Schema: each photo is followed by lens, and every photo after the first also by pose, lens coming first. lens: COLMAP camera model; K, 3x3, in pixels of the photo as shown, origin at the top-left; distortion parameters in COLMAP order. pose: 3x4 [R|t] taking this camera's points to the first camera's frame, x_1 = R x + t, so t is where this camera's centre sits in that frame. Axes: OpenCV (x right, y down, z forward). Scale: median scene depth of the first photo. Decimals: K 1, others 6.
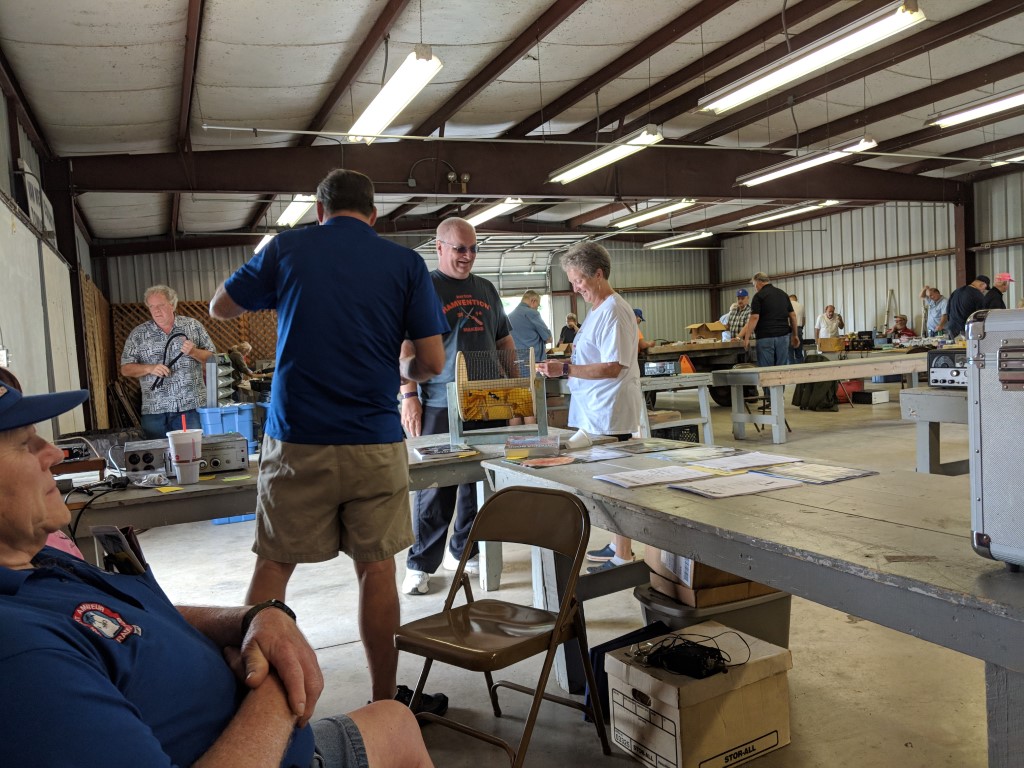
lens RADIAL K [[831.6, 0, 512.0], [0, 831.6, 384.0], [0, 0, 1]] dist [0.123754, -0.249865]
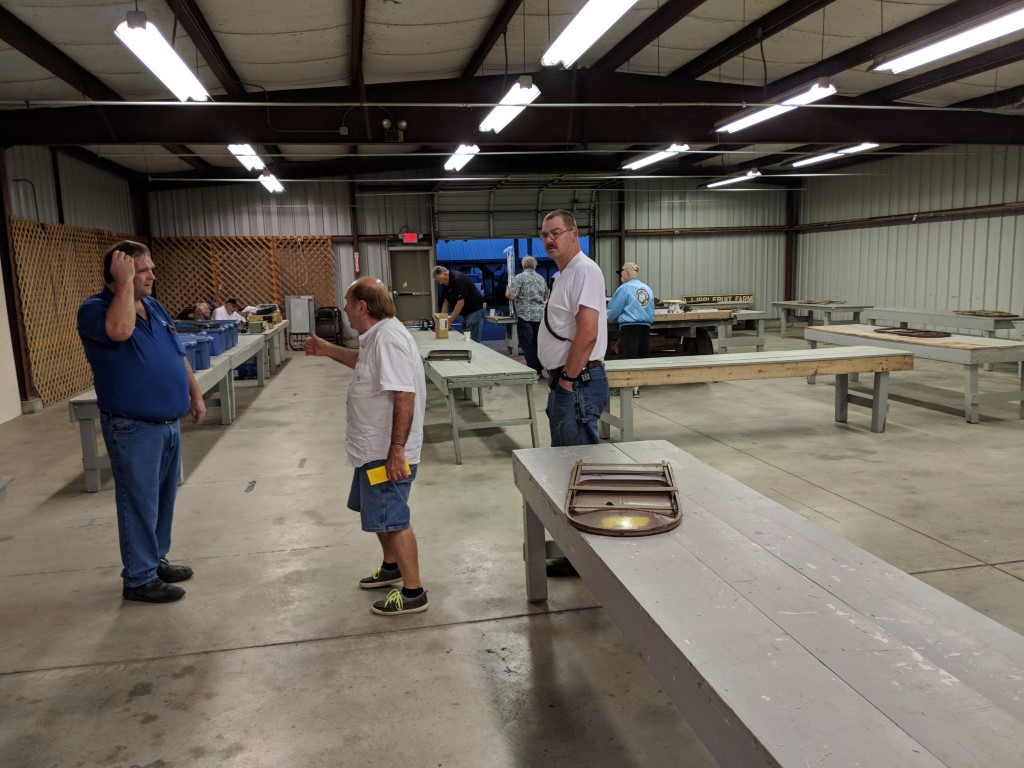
lens RADIAL K [[828.6, 0, 501.3], [0, 828.6, 383.5], [0, 0, 1]] dist [0.114965, -0.201411]
pose [[0.976265, 0.064141, -0.206865, 0.239829], [-0.043132, 0.993587, 0.104522, -0.056692], [0.212242, -0.093119, 0.972770, 0.081782]]
